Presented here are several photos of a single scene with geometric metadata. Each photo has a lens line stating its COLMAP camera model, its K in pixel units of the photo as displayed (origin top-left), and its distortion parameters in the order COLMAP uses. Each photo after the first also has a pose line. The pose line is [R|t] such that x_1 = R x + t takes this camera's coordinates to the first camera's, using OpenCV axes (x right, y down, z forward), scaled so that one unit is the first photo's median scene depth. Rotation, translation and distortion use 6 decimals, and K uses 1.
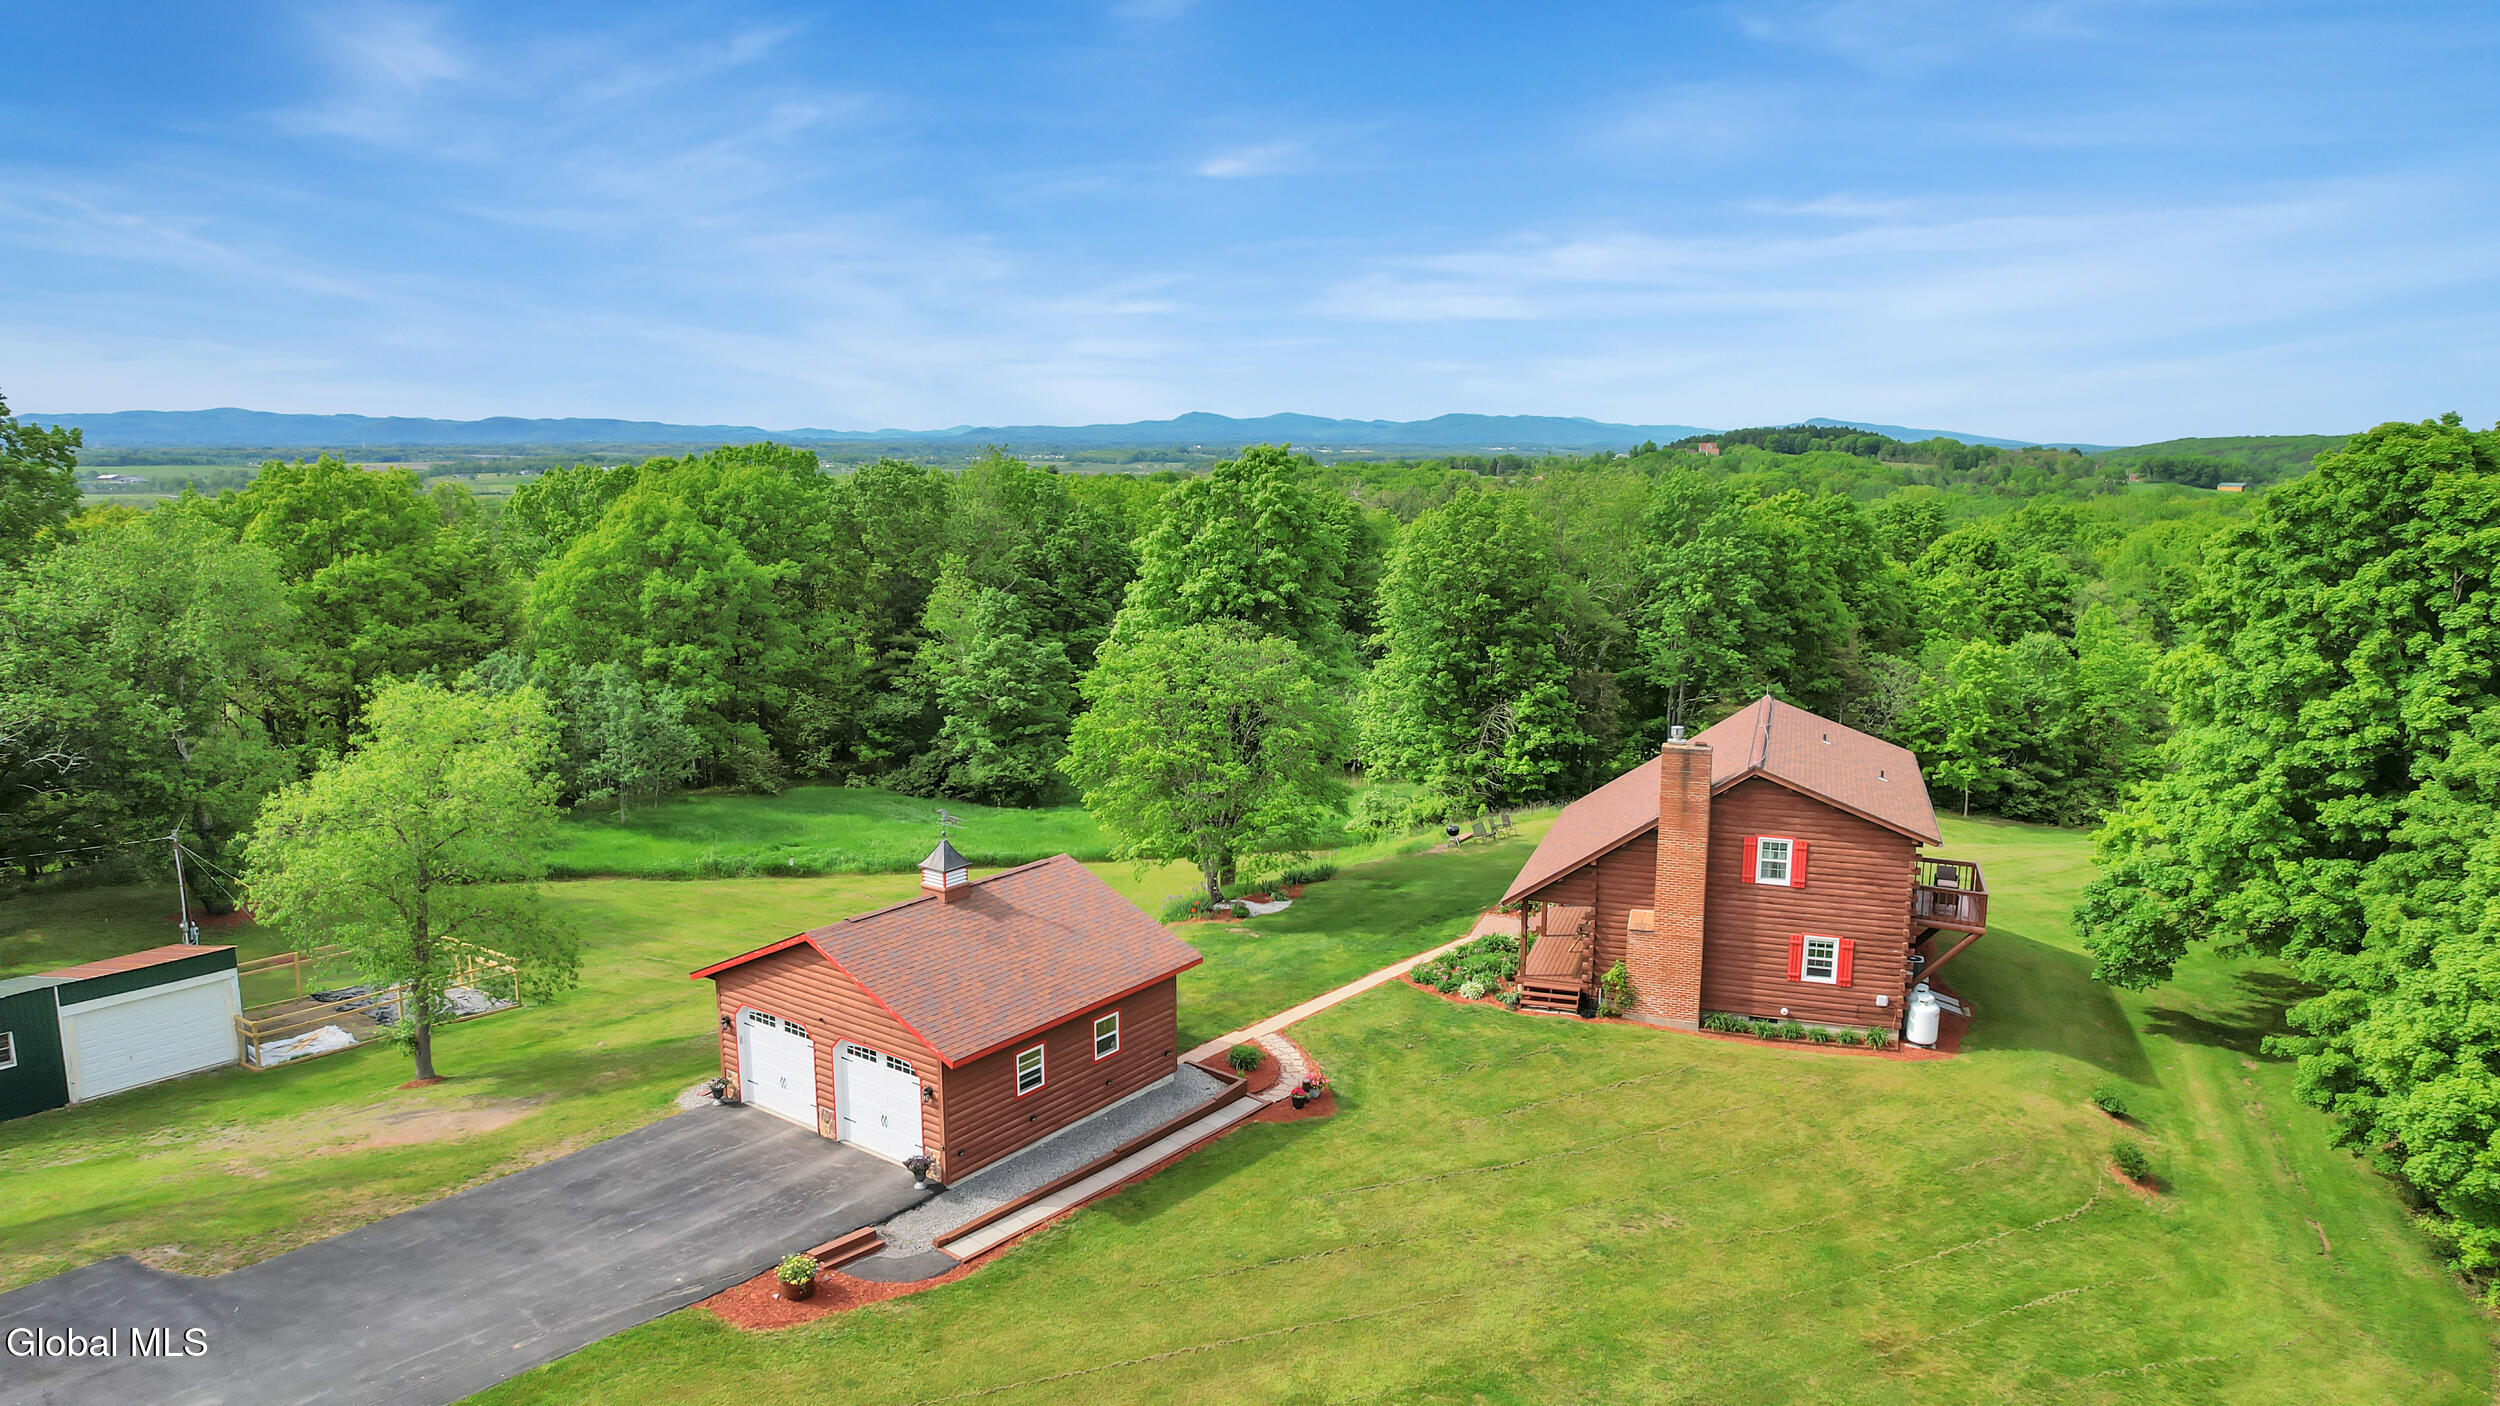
lens RADIAL K [[1615.2, 0, 1250.0], [0, 1615.2, 703.0], [0, 0, 1]] dist [-0.058704, 0.051031]
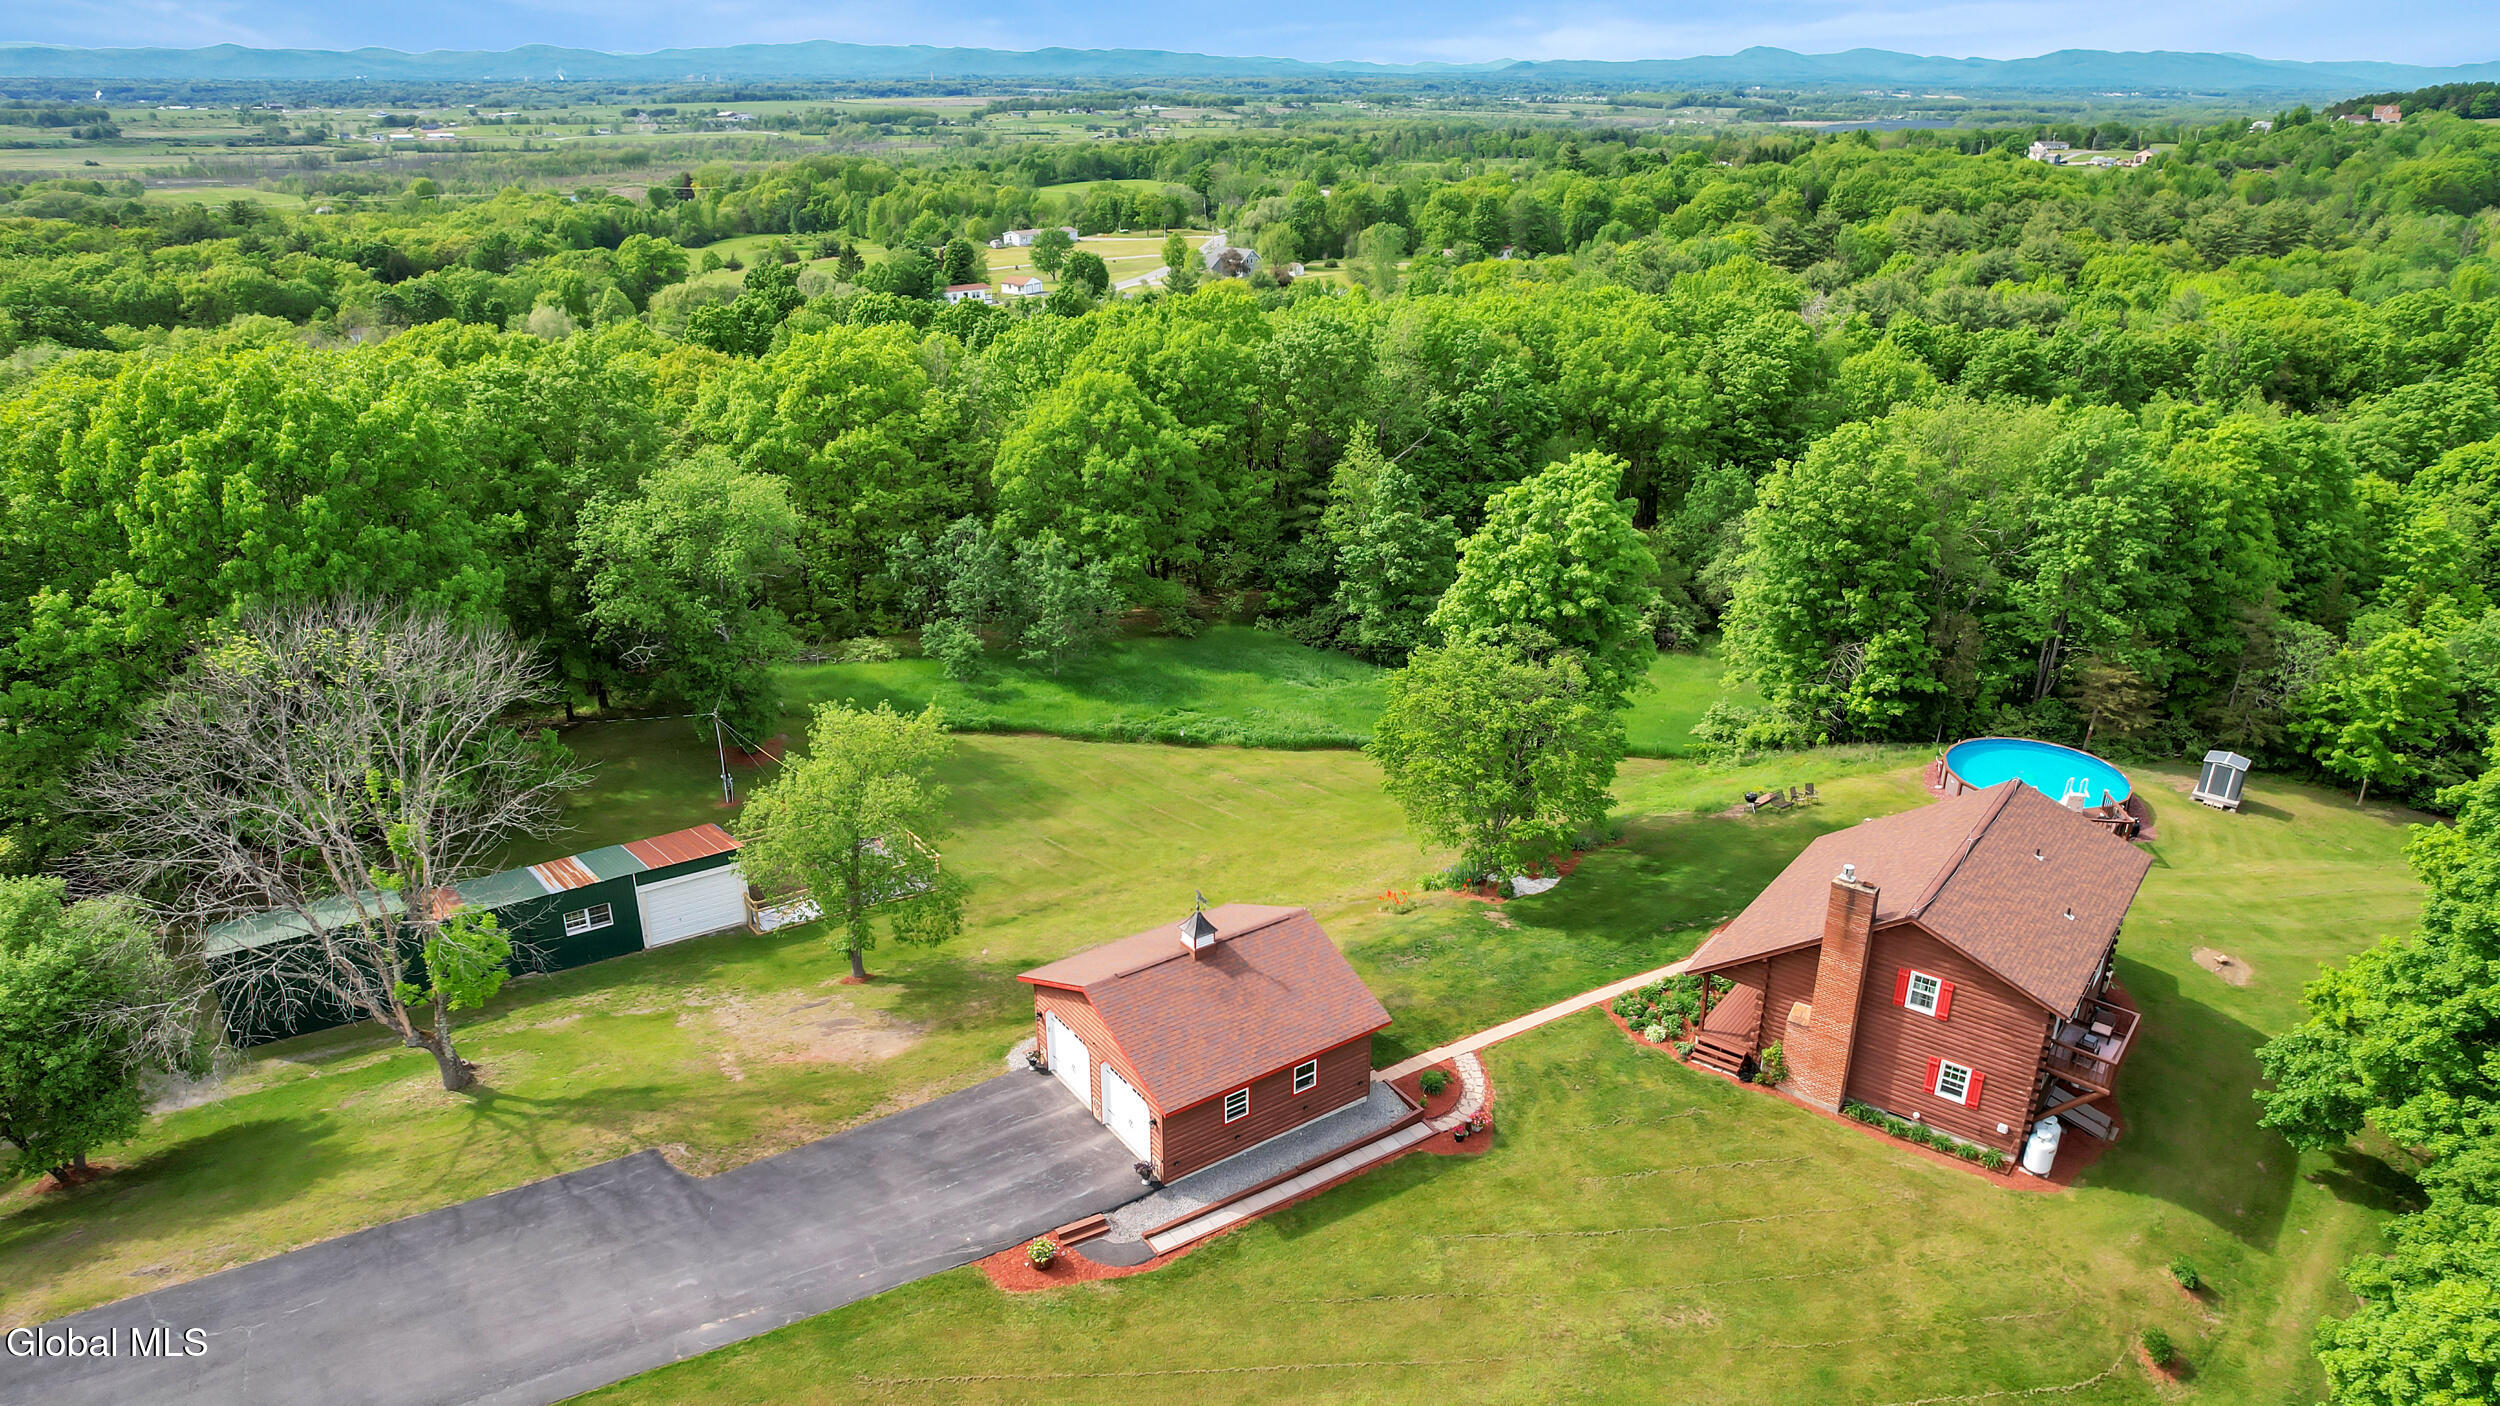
lens RADIAL K [[1615.2, 0, 1250.0], [0, 1615.2, 703.0], [0, 0, 1]] dist [-0.058704, 0.051031]
pose [[0.948975, 0.119187, -0.291961, 0.172993], [-0.055277, 0.974361, 0.218093, -0.300235], [0.310469, -0.190826, 0.931233, -0.140208]]
